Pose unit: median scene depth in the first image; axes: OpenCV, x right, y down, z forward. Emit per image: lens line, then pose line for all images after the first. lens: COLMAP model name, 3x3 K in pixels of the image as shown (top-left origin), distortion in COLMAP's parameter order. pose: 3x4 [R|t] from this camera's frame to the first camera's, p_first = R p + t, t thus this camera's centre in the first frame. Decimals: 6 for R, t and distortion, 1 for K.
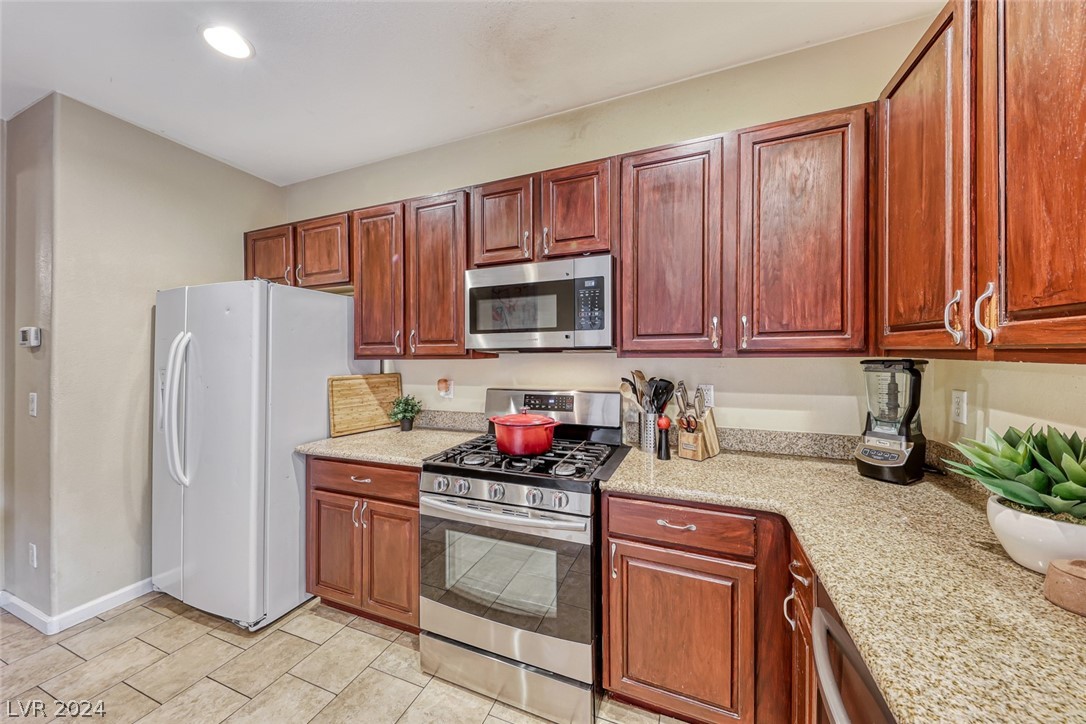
lens RADIAL K [[379.7, 0, 531.8], [0, 379.7, 358.6], [0, 0, 1]] dist [-0.000135, -0.003056]
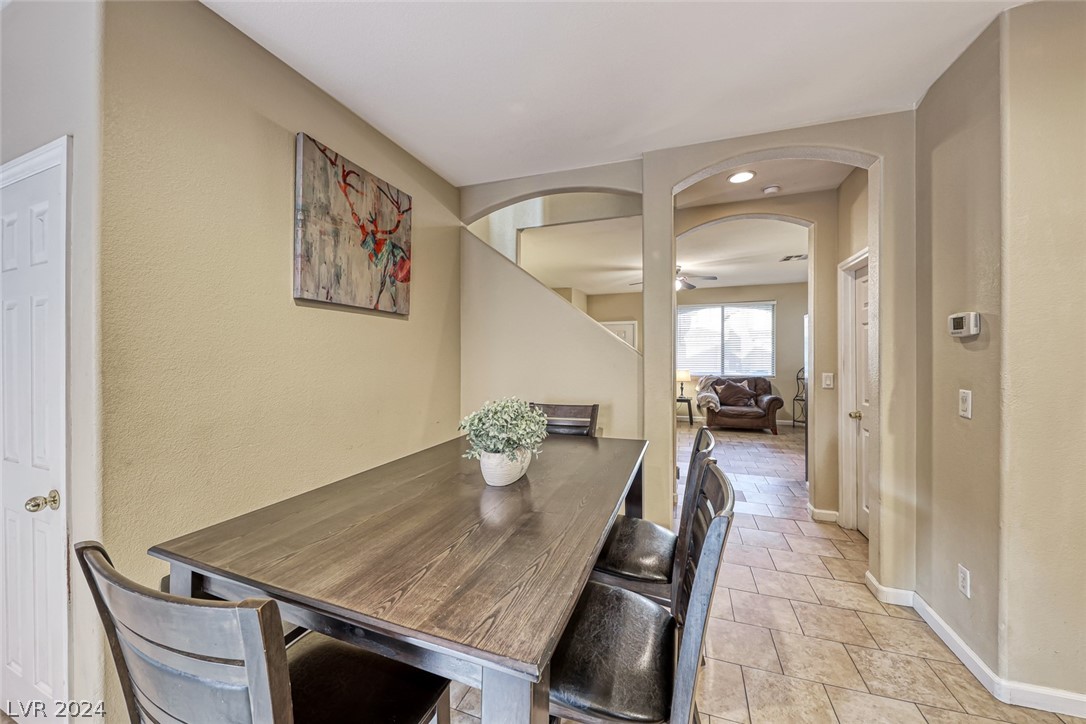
lens RADIAL K [[379.7, 0, 532.9], [0, 379.7, 360.1], [0, 0, 1]] dist [-0.000135, -0.003056]
pose [[0.029349, 0.024004, -0.999281, -0.621056], [-0.004884, 0.999703, 0.023870, 0.009487], [0.999557, 0.004179, 0.029458, -0.007258]]
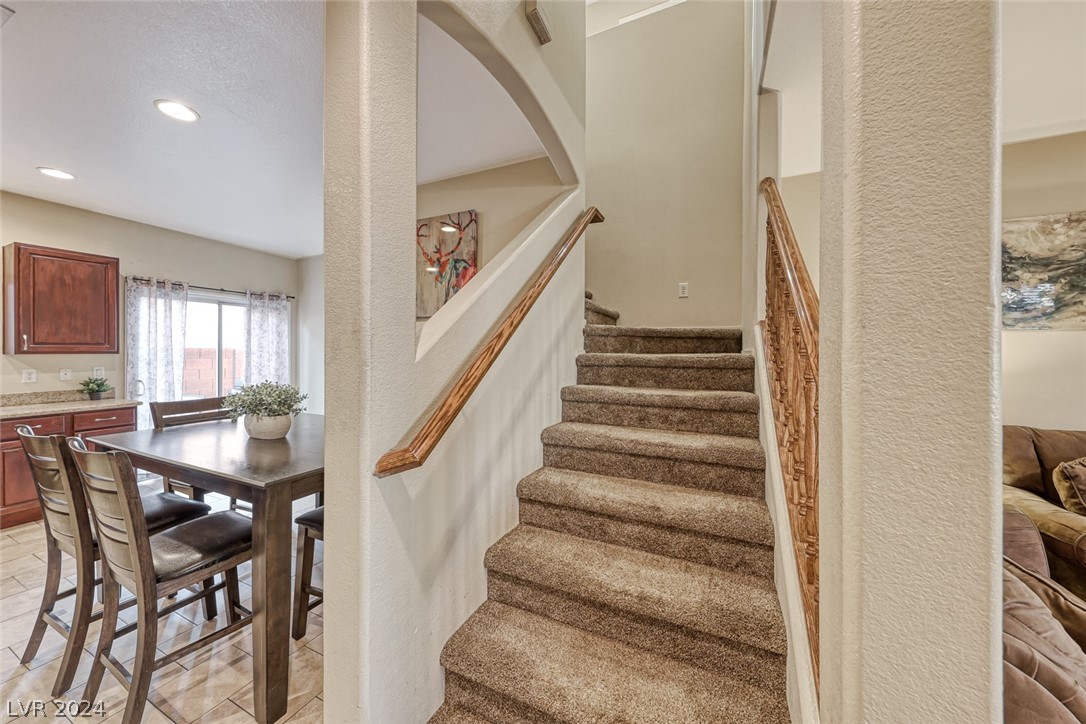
lens RADIAL K [[379.7, 0, 544.9], [0, 379.7, 349.1], [0, 0, 1]] dist [-0.000135, -0.003056]
pose [[-0.999132, 0.007888, 0.040892, -2.477346], [0.008280, 0.999921, 0.009415, 0.005269], [-0.040815, 0.009745, -0.999119, 1.187463]]
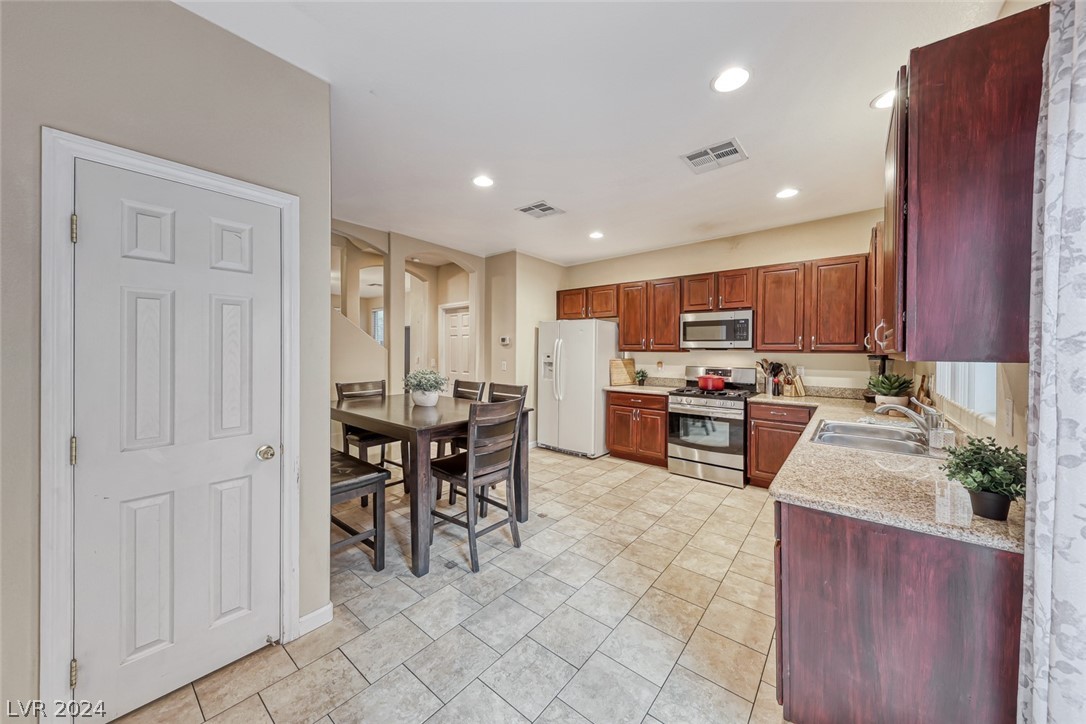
lens RADIAL K [[379.7, 0, 535.6], [0, 379.7, 348.0], [0, 0, 1]] dist [-0.000135, -0.003056]
pose [[0.959303, 0.015656, -0.281944, -0.417528], [-0.021037, 0.999650, -0.016067, 0.035179], [0.281594, 0.021345, 0.959296, -1.654912]]
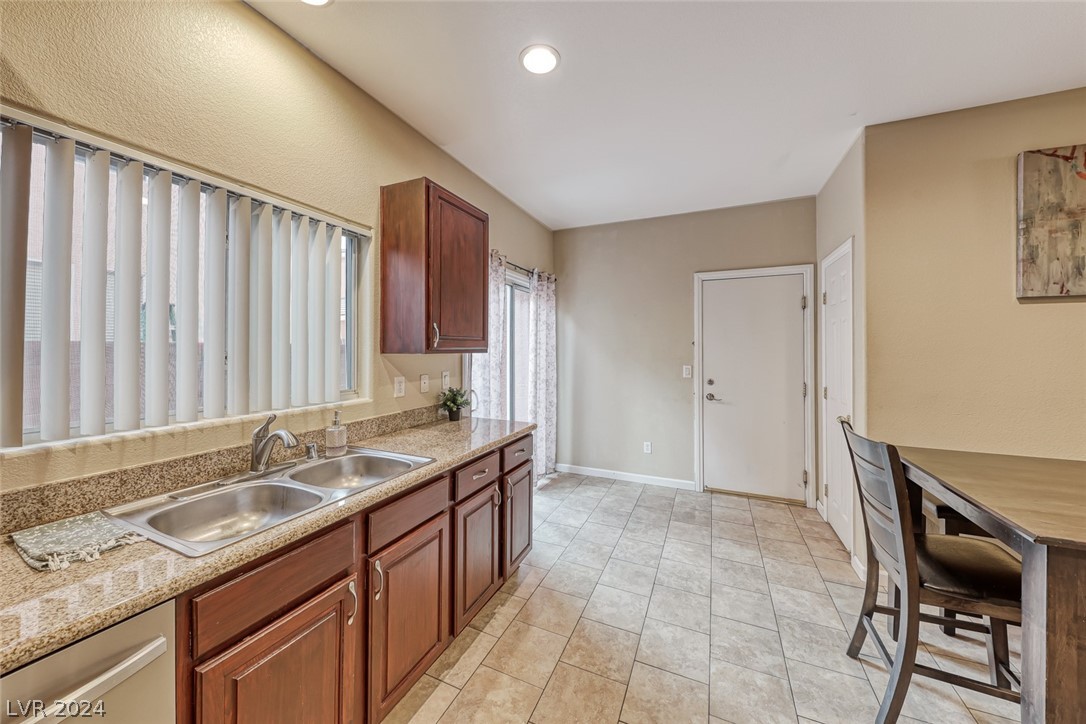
lens RADIAL K [[379.7, 0, 528.3], [0, 379.7, 342.0], [0, 0, 1]] dist [-0.000135, -0.003056]
pose [[-0.999072, 0.008393, 0.042252, -0.199788], [0.008354, 0.999964, -0.001107, -0.006600], [-0.042259, -0.000753, -0.999106, 0.618902]]
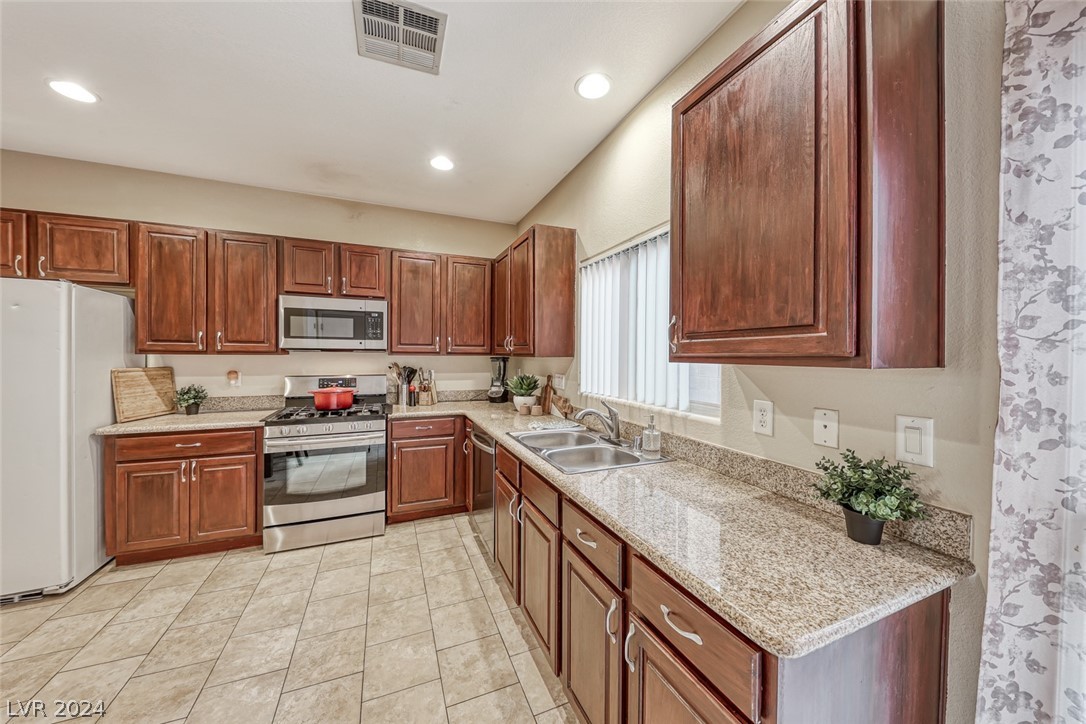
lens RADIAL K [[379.7, 0, 554.1], [0, 379.7, 356.6], [0, 0, 1]] dist [-0.000135, -0.003056]
pose [[0.682487, 0.012452, 0.730791, -0.591216], [-0.004174, 0.999905, -0.013140, 0.025728], [-0.730886, 0.005917, 0.682474, -0.887597]]
